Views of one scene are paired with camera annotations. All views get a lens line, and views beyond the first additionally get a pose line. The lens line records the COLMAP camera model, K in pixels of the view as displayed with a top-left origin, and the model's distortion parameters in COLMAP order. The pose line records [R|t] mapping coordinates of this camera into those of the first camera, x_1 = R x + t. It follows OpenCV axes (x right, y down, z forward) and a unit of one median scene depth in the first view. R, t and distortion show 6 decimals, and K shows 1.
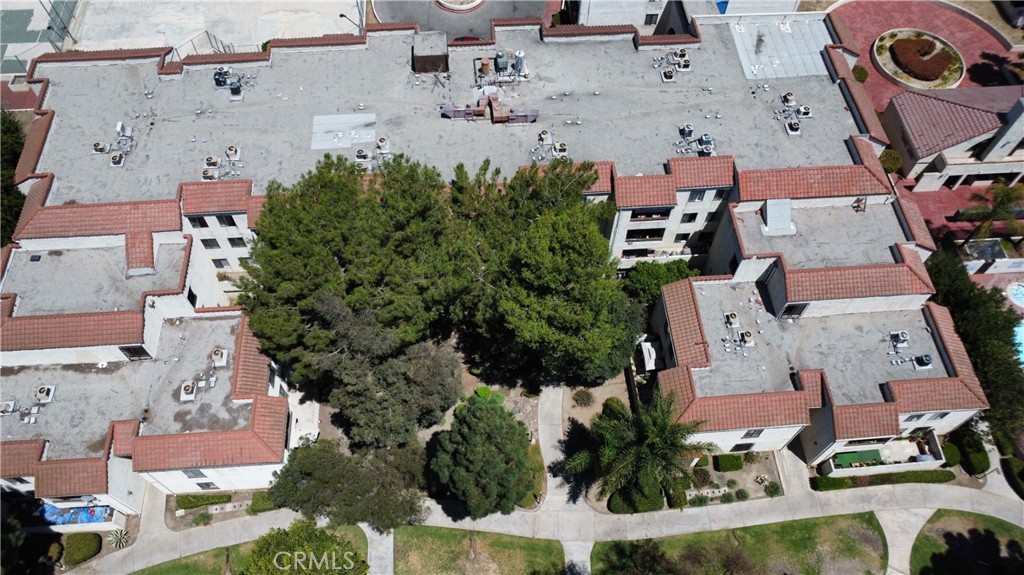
lens RADIAL K [[742.6, 0, 514.3], [0, 742.6, 286.5], [0, 0, 1]] dist [-0.032043, -0.000635]
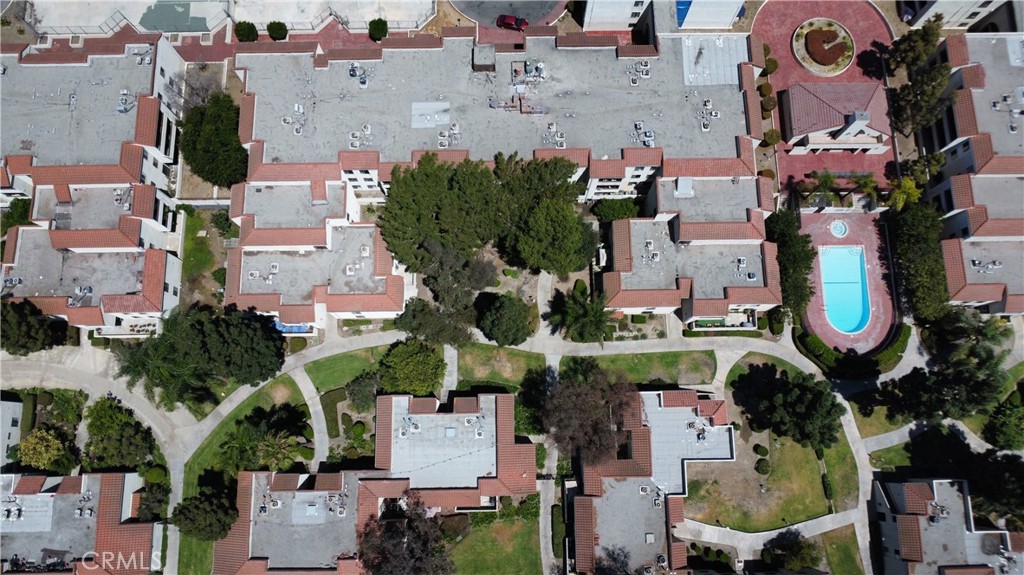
lens RADIAL K [[742.6, 0, 511.3], [0, 742.6, 287.5], [0, 0, 1]] dist [-0.032043, -0.000635]
pose [[0.997888, 0.059157, -0.026823, 0.017324], [-0.047019, 0.942791, 0.330051, -0.424676], [0.044813, -0.328093, 0.943582, -0.718744]]
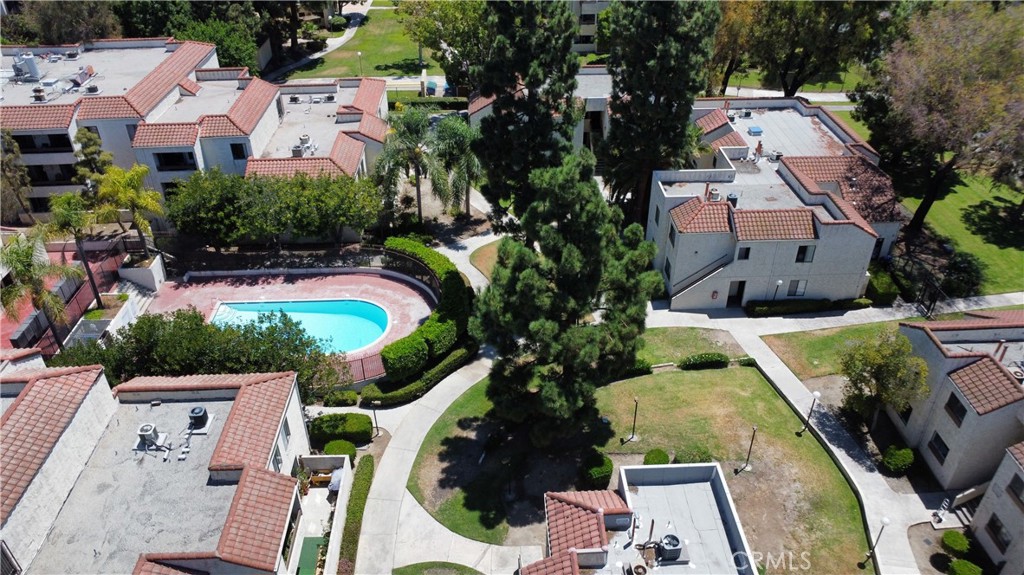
lens RADIAL K [[742.6, 0, 513.1], [0, 742.6, 287.0], [0, 0, 1]] dist [-0.032043, -0.000635]
pose [[0.033897, -0.573805, 0.818290, 0.097200], [0.855734, 0.439636, 0.272835, 0.104984], [-0.516304, 0.690991, 0.505927, 0.427780]]
